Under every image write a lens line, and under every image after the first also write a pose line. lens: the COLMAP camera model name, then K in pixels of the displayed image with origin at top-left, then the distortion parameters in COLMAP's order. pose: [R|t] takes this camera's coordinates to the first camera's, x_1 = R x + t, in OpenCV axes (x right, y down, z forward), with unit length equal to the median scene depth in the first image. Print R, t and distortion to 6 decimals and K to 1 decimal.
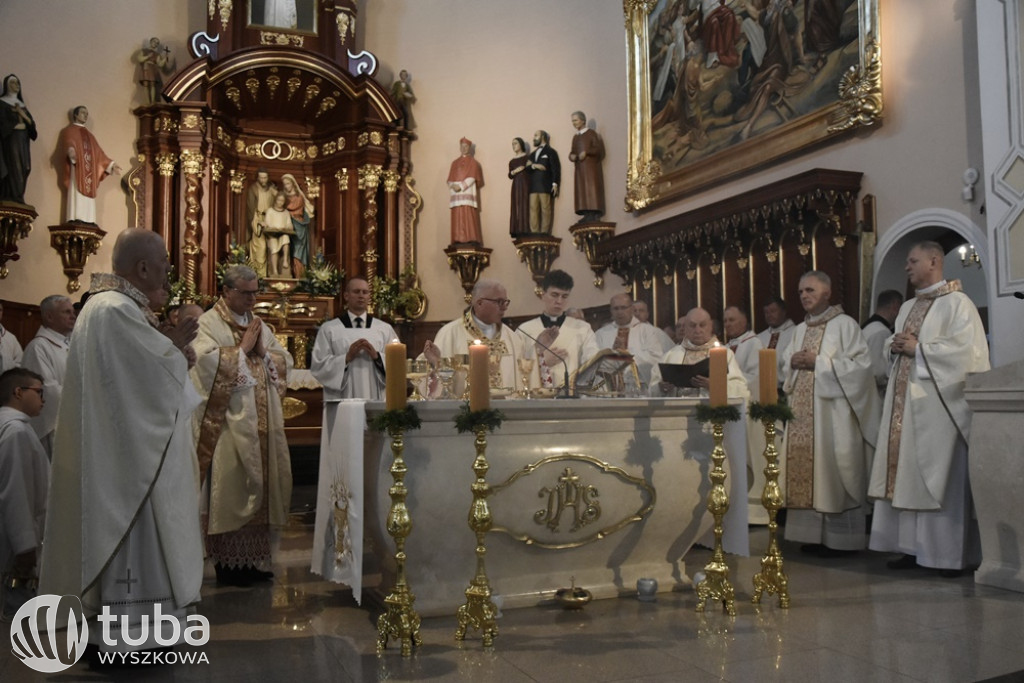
lens RADIAL K [[882.2, 0, 495.7], [0, 882.2, 344.4], [0, 0, 1]] dist [-0.067625, 0.008414]
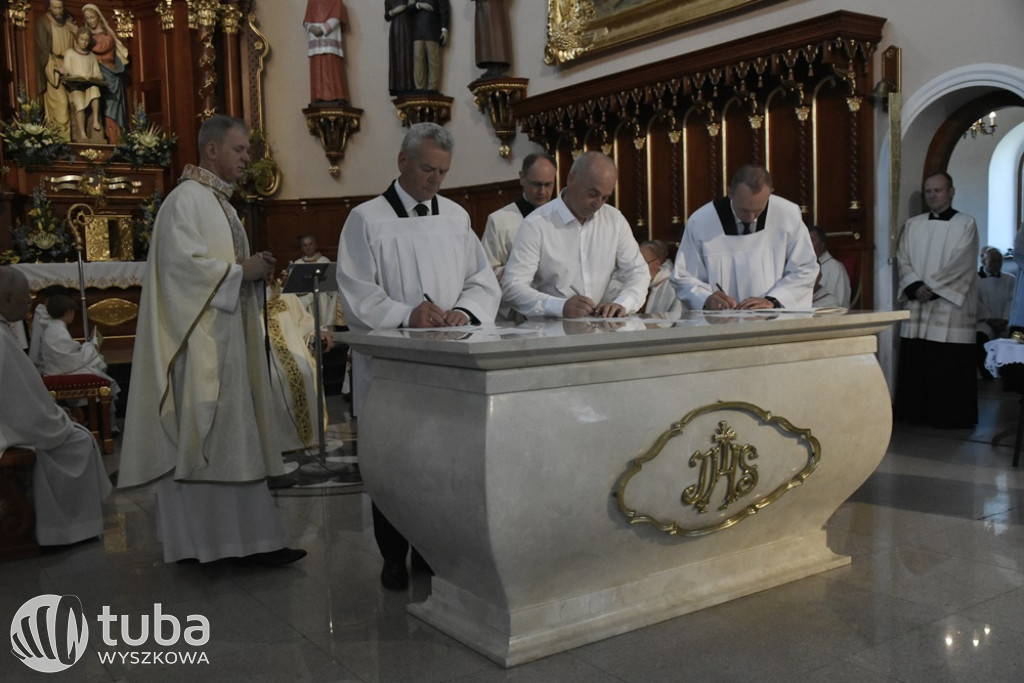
lens RADIAL K [[961.9, 0, 510.5], [0, 961.9, 358.4], [0, 0, 1]] dist [-0.059064, 0.068455]
pose [[0.977964, -0.032993, 0.206152, -0.070755], [0.003982, 0.990202, 0.139583, -0.004066], [-0.208737, -0.135687, 0.968513, 0.096369]]
